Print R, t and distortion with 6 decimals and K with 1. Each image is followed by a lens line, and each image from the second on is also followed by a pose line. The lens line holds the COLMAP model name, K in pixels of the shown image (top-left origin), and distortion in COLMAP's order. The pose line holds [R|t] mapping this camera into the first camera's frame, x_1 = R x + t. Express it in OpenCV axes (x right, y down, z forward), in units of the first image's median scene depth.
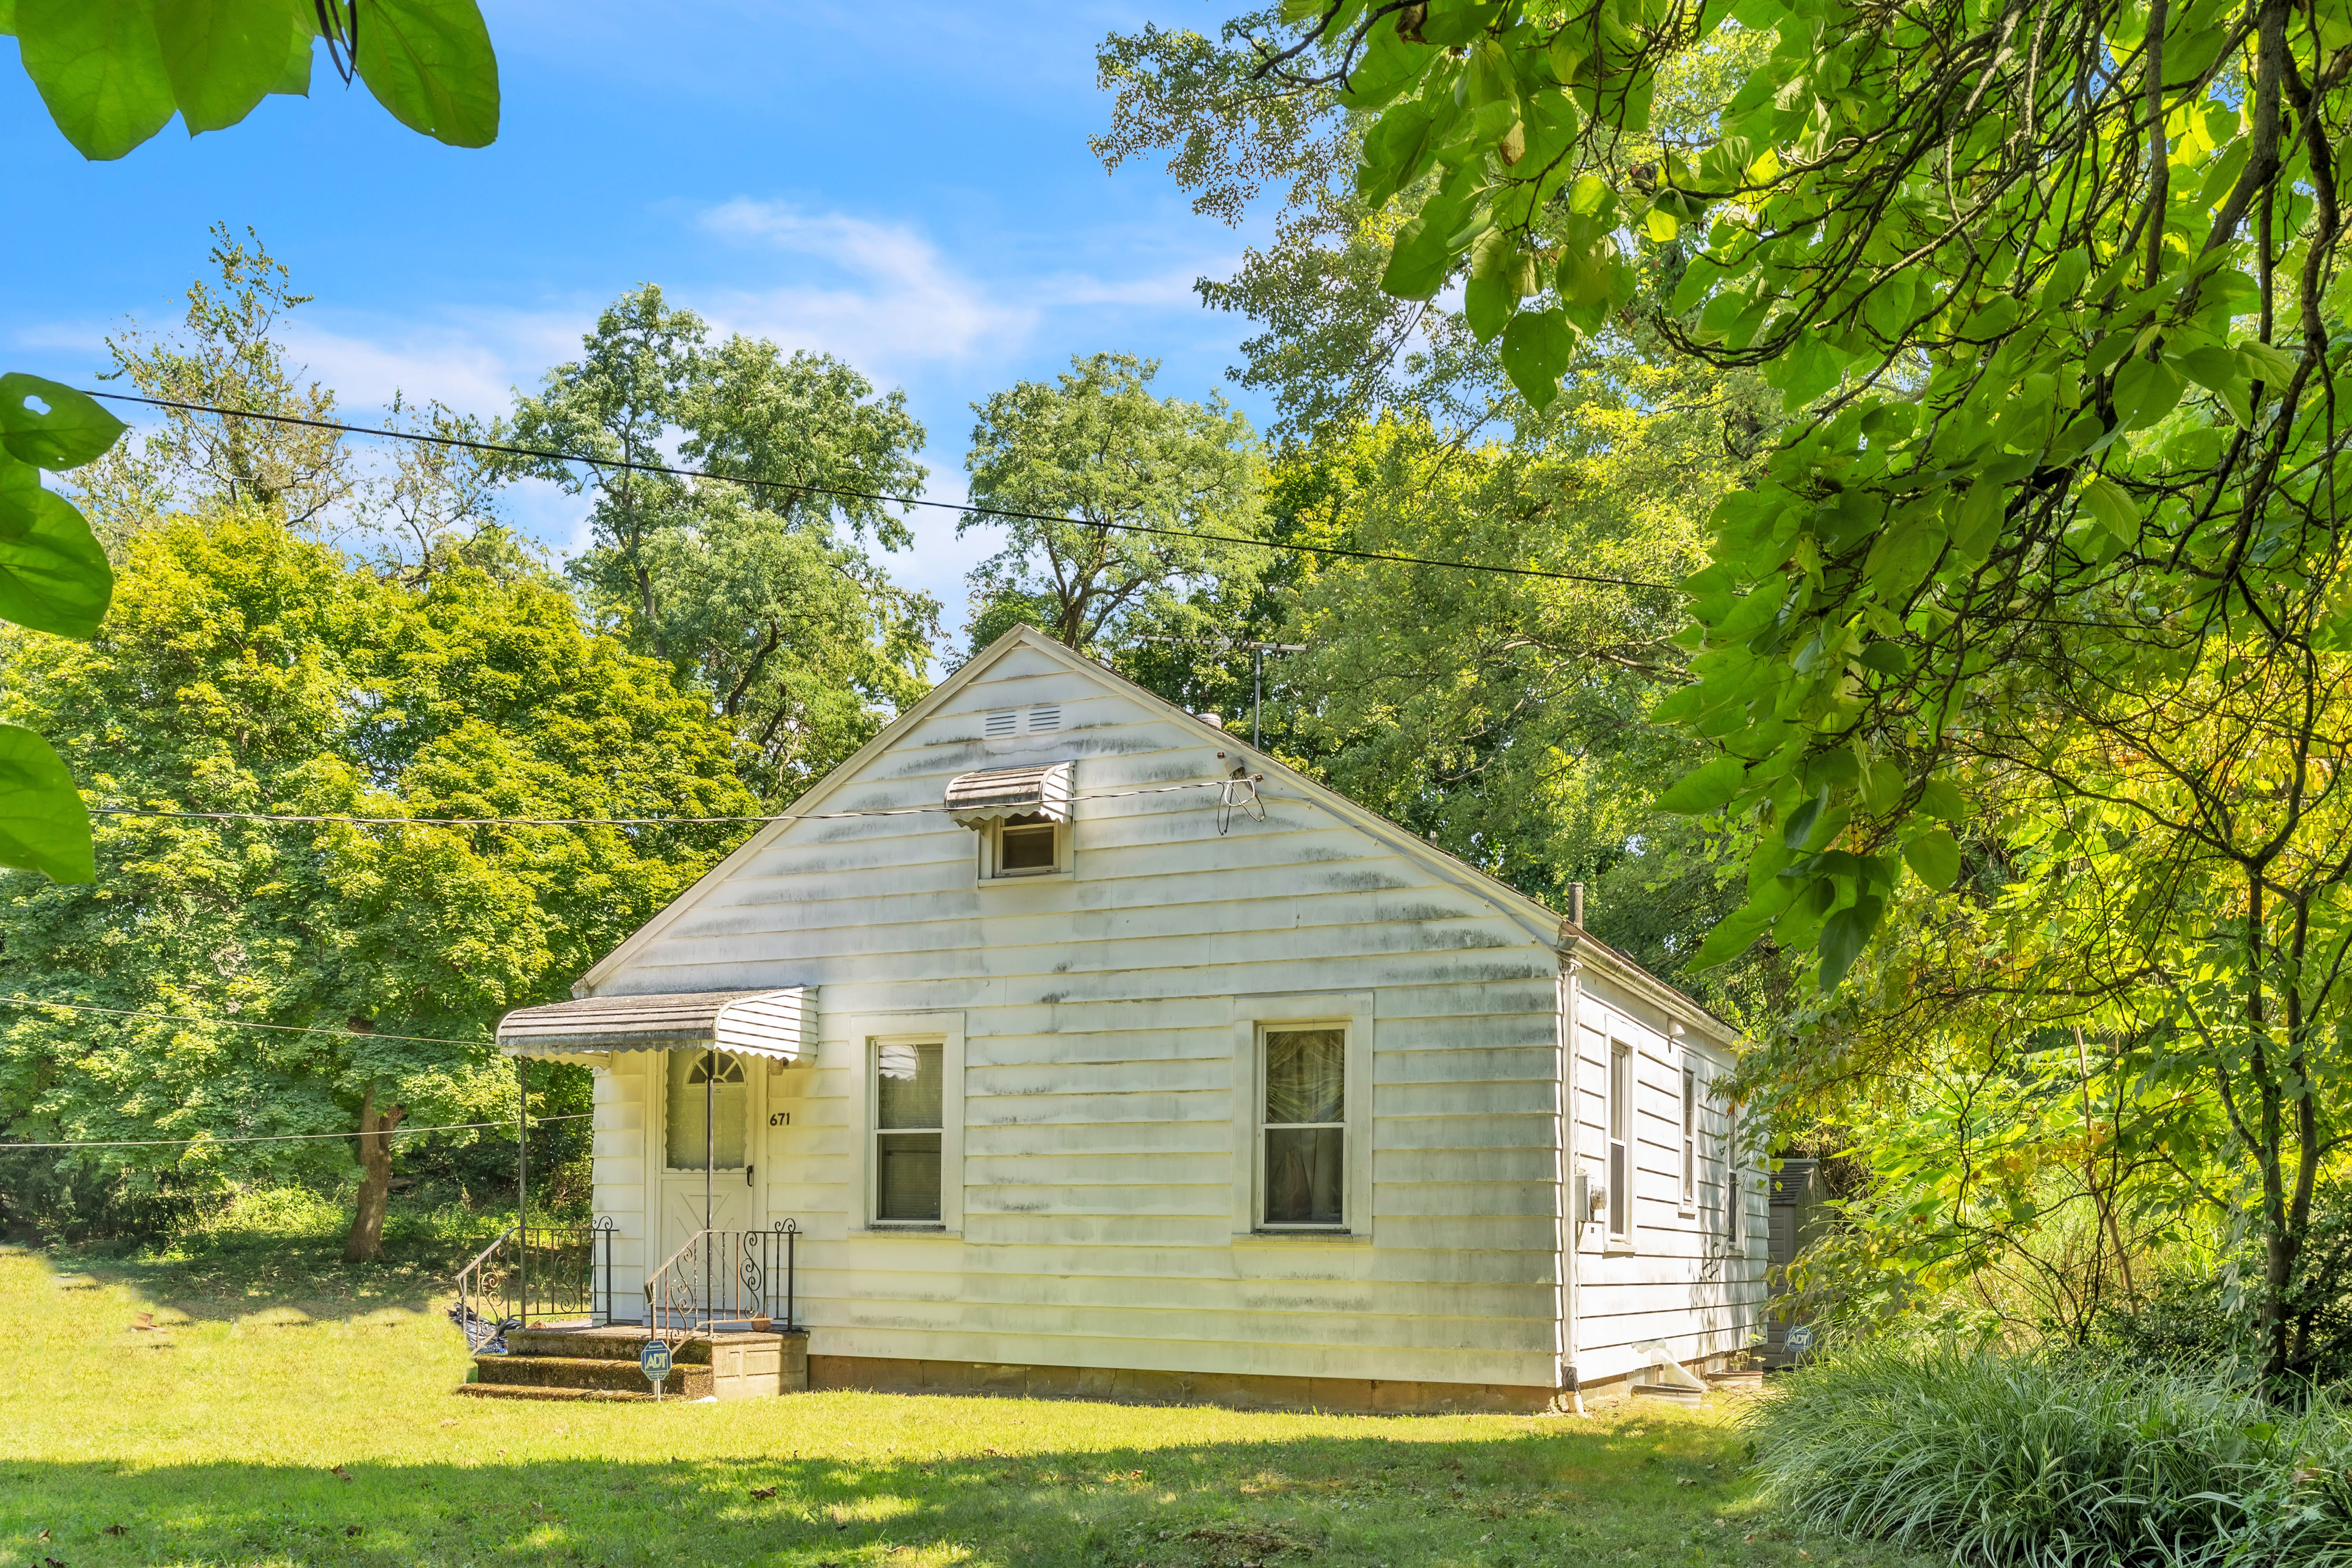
lens RADIAL K [[1941.3, 0, 1176.0], [0, 1941.3, 784.0], [0, 0, 1]] dist [-0.012677, -0.002226]
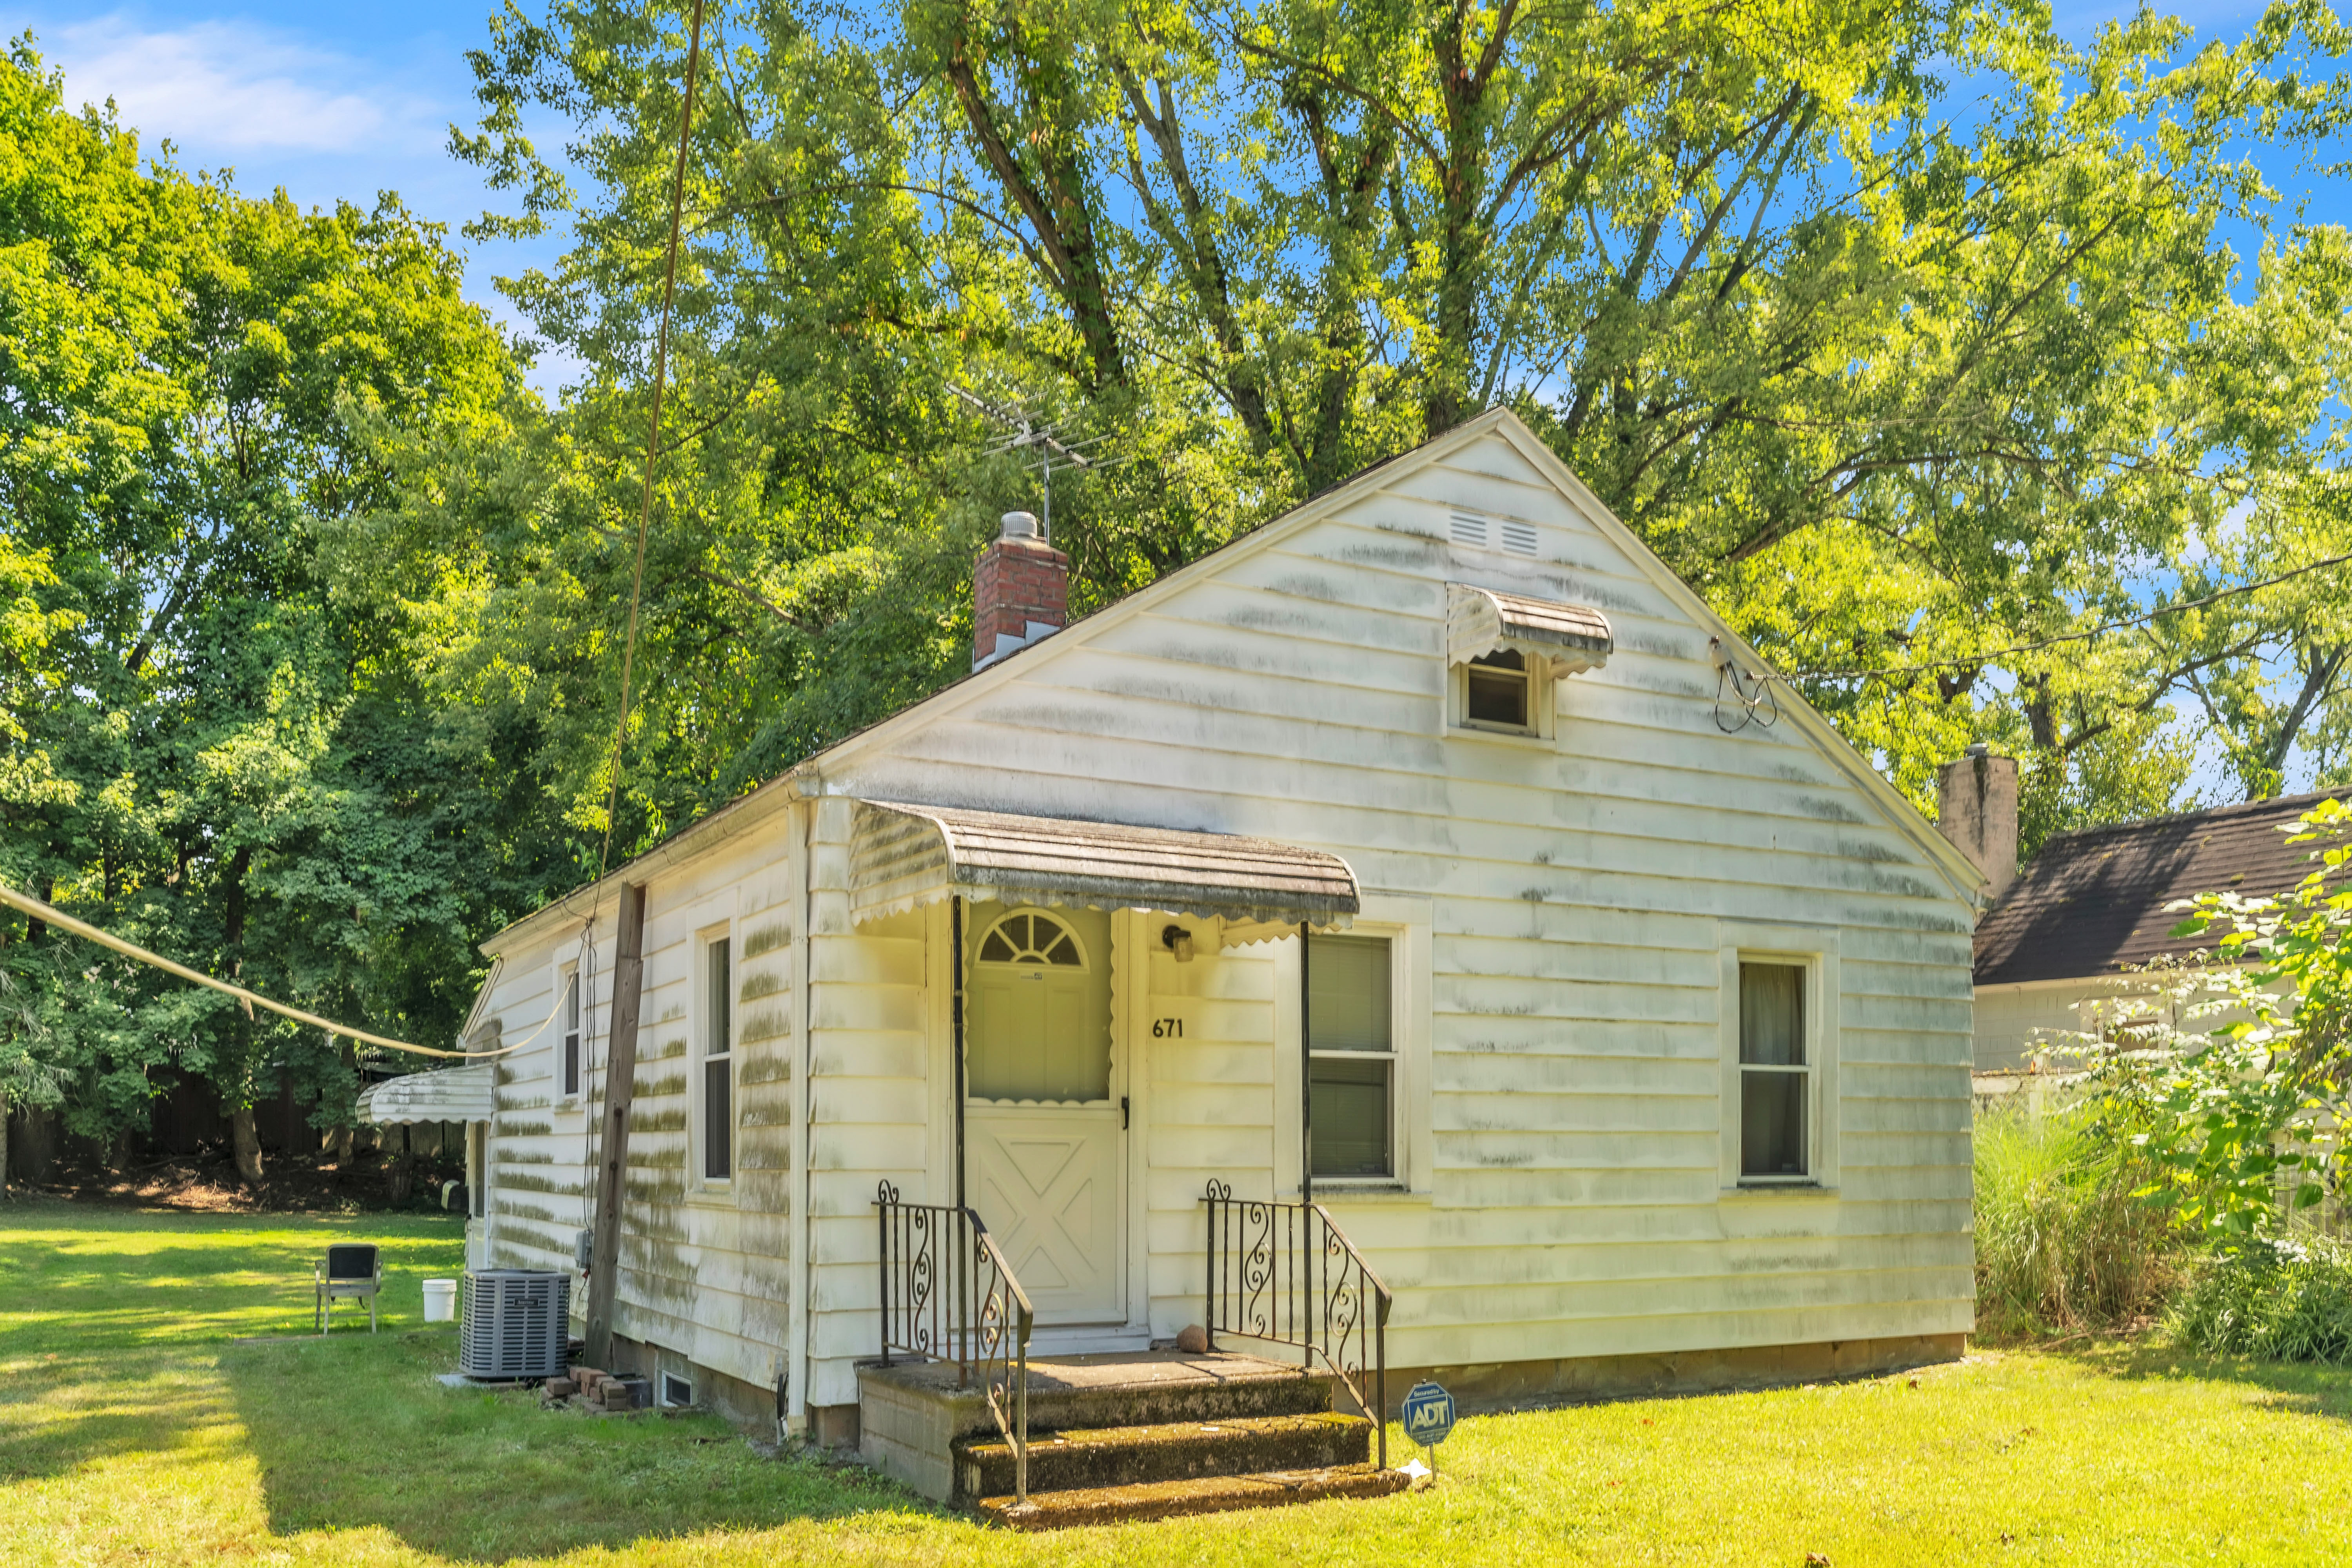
lens RADIAL K [[1915.0, 0, 1178.7], [0, 1915.0, 811.2], [0, 0, 1]] dist [0.011417, 0.006634]
pose [[0.585988, 0.129517, 0.799902, -0.798971], [-0.180886, 0.983142, -0.026673, 0.127722], [-0.789872, -0.129061, 0.599537, 0.674795]]
